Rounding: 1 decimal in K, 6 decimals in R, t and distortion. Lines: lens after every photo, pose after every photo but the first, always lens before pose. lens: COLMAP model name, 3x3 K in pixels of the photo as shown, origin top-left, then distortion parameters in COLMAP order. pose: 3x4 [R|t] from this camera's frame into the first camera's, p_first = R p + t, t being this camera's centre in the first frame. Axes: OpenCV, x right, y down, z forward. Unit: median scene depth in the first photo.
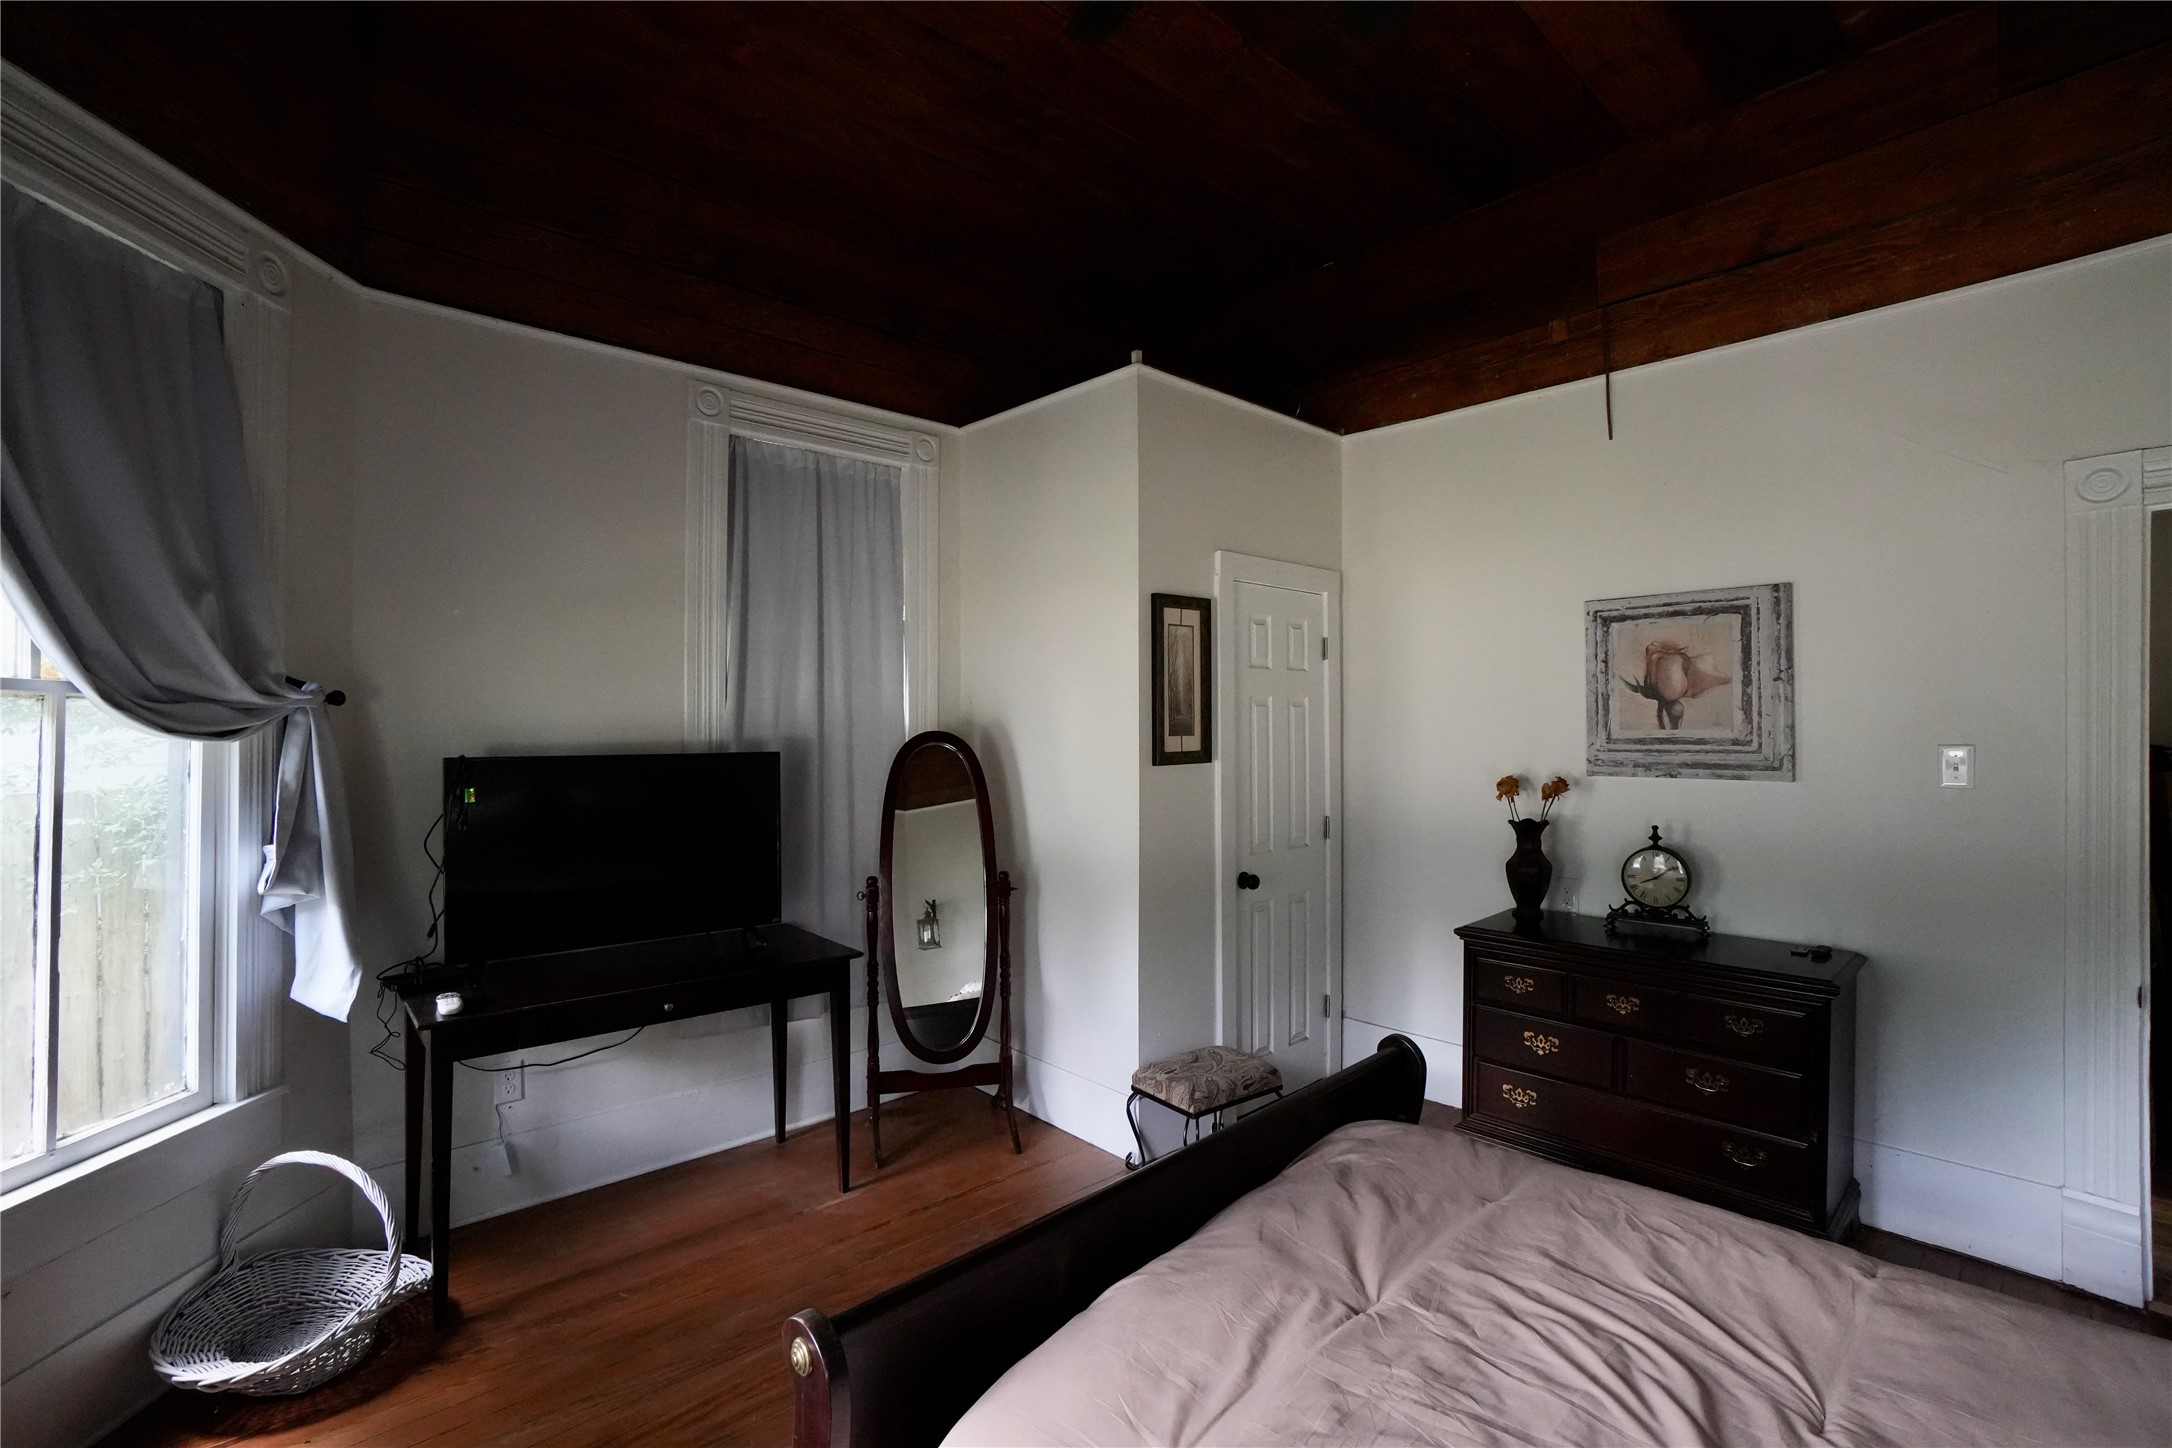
lens RADIAL K [[966.1, 0, 1082.4], [0, 966.1, 723.4], [0, 0, 1]] dist [-0.062651, 0.022855]
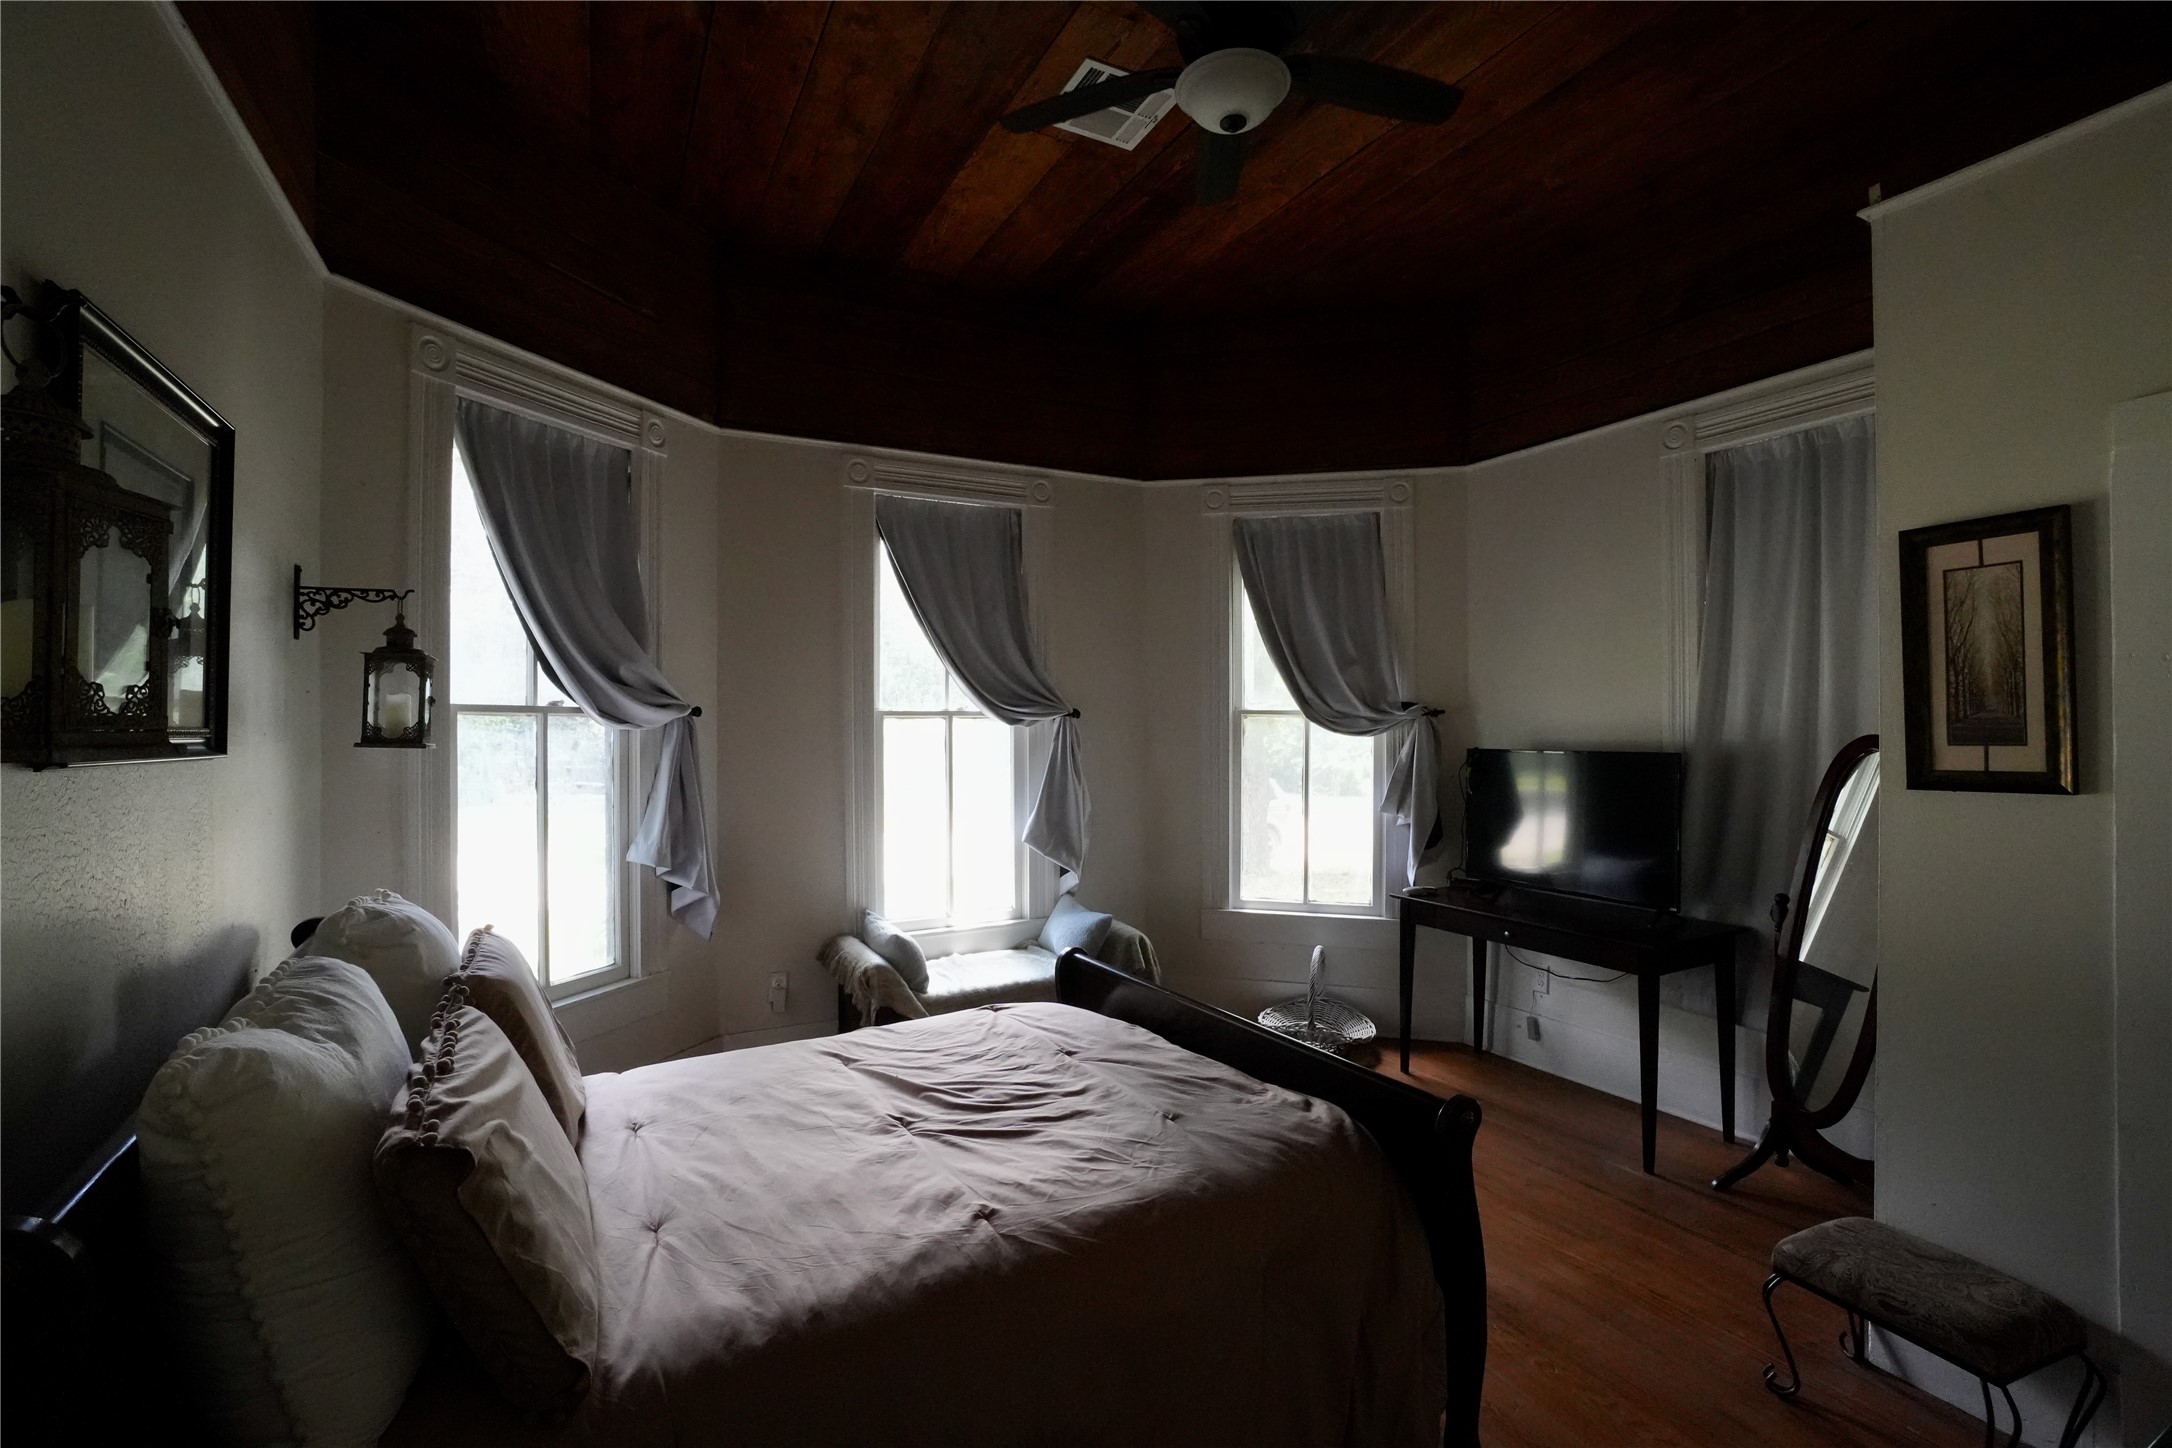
lens RADIAL K [[966.1, 0, 1082.4], [0, 966.1, 723.4], [0, 0, 1]] dist [-0.062651, 0.022855]
pose [[-0.253324, -0.005374, -0.967367, 0.955553], [0.001018, 0.999983, -0.005822, 0.002113], [0.967381, -0.002460, -0.253314, 0.691261]]
